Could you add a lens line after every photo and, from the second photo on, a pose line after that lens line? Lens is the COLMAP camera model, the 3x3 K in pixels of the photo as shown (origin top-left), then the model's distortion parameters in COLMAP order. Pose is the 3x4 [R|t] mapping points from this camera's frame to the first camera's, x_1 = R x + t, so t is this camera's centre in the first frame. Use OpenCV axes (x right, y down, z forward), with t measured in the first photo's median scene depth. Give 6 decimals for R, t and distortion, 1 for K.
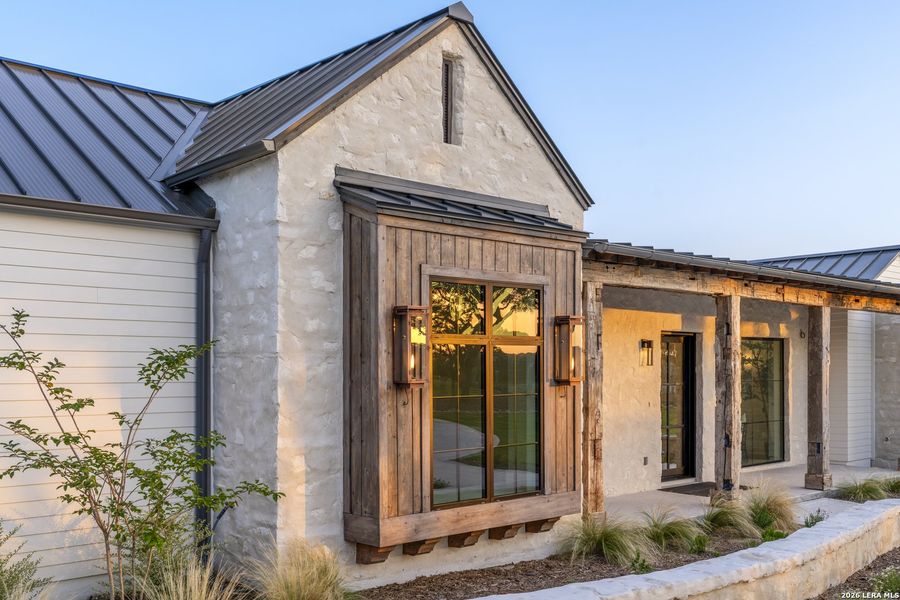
lens RADIAL K [[924.6, 0, 449.3], [0, 924.6, 386.5], [0, 0, 1]] dist [-0.002624, -0.000492]
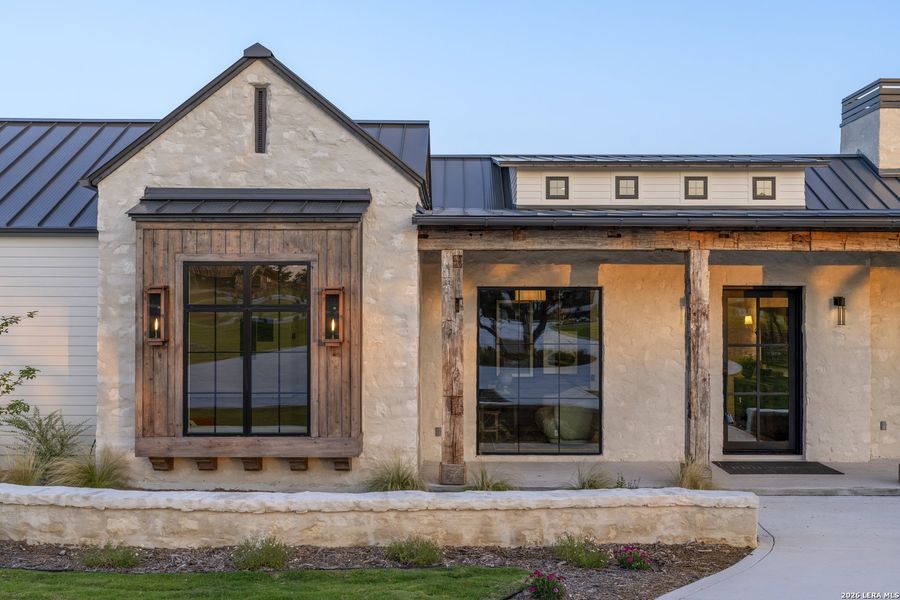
lens RADIAL K [[945.6, 0, 450.0], [0, 945.6, 300.0], [0, 0, 1]] dist [-0.003564, -0.011703]
pose [[0.727352, -0.001998, -0.686262, 1.107710], [-0.016323, 0.999662, -0.020212, -0.038759], [0.686070, 0.025903, 0.727074, 0.241428]]
